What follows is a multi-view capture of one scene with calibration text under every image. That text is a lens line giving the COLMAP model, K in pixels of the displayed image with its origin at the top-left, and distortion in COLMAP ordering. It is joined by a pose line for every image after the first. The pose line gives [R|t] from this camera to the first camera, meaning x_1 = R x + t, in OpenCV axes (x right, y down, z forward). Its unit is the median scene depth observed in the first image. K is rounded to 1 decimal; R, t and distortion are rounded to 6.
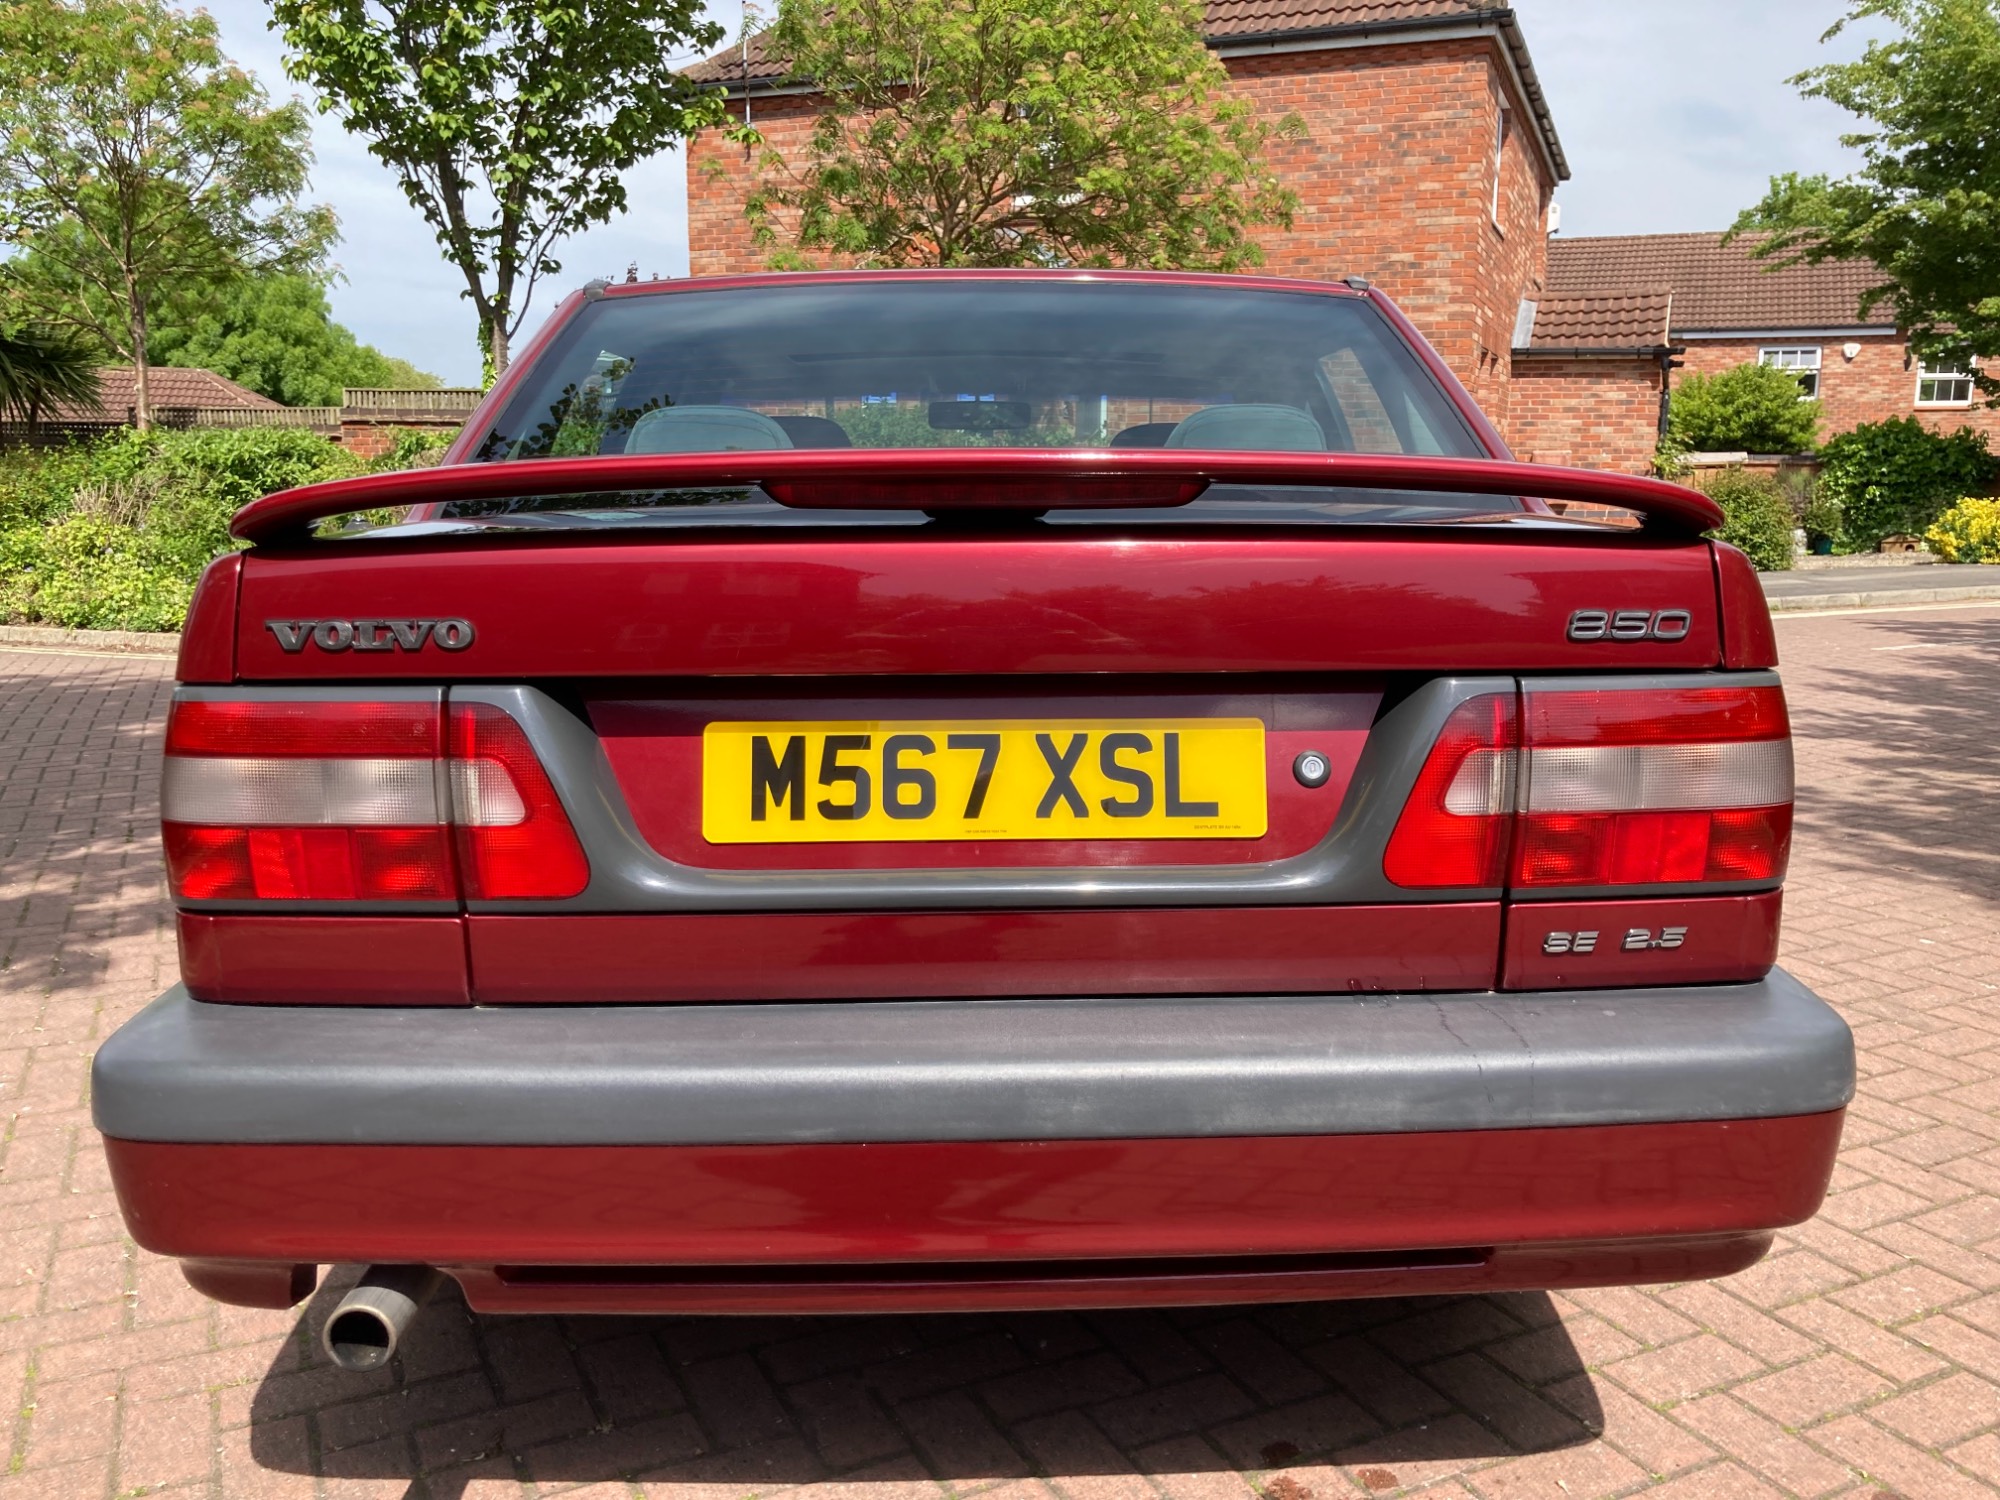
lens RADIAL K [[1642.9, 0, 1000.0], [0, 1642.9, 750.0], [0, 0, 1]] dist [-0.014588, 0.073759]
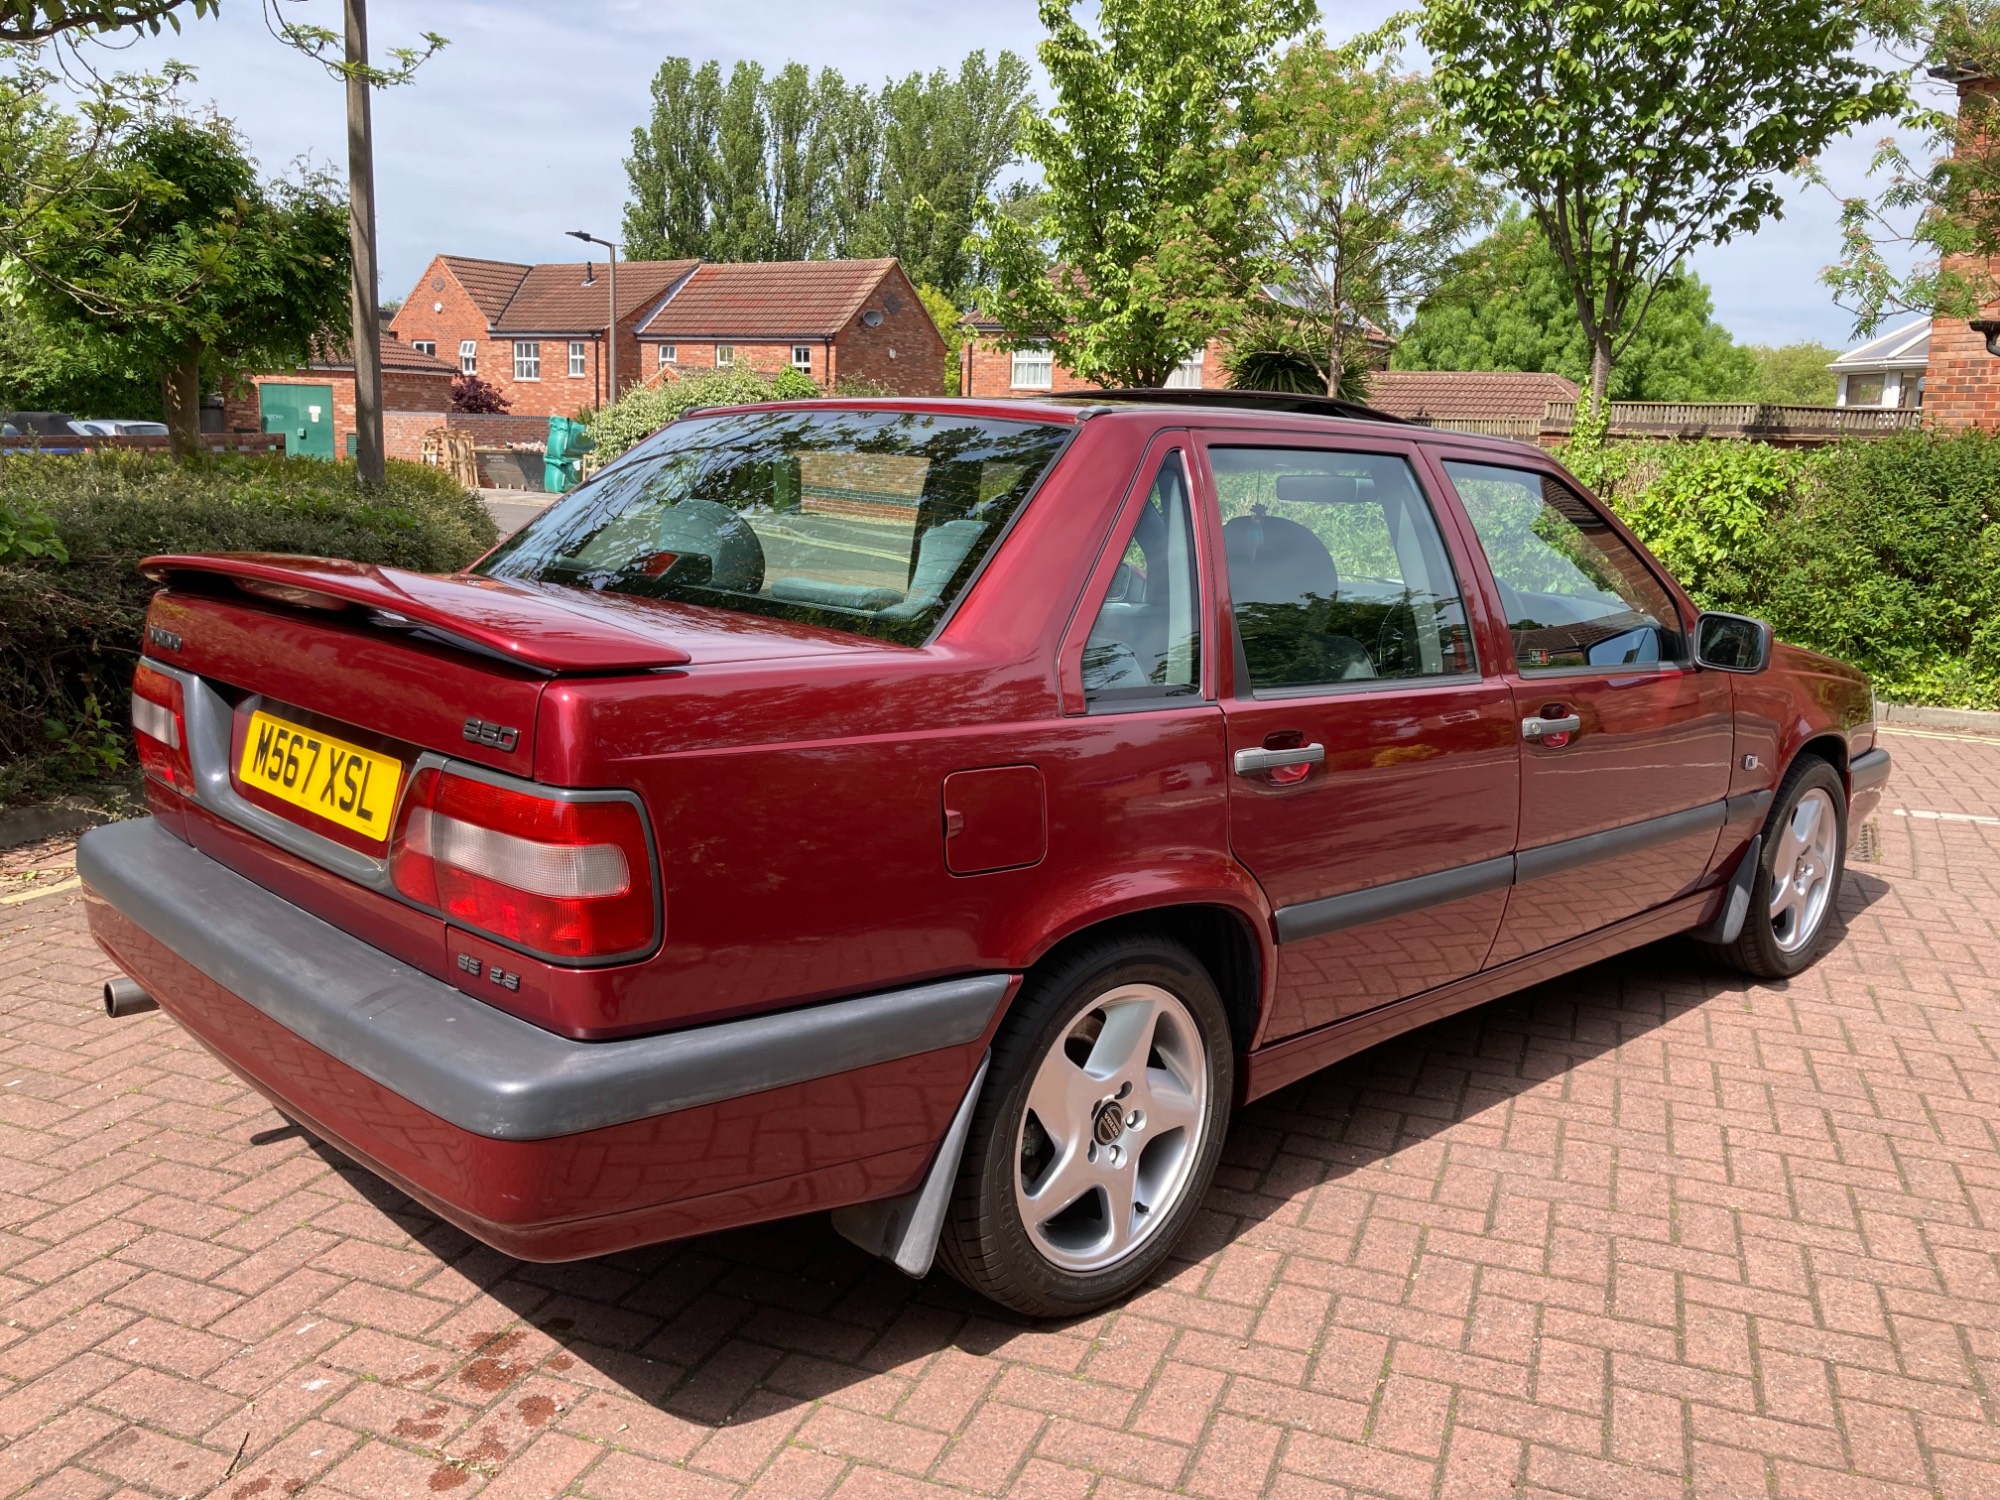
lens RADIAL K [[1622.1, 0, 1000.0], [0, 1622.1, 750.0], [0, 0, 1]] dist [0.009513, 0.007584]
pose [[0.664400, 0.158903, -0.730290, 0.104567], [-0.152965, 0.985363, 0.075240, -0.014685], [0.731556, 0.061719, 0.678982, 0.028118]]
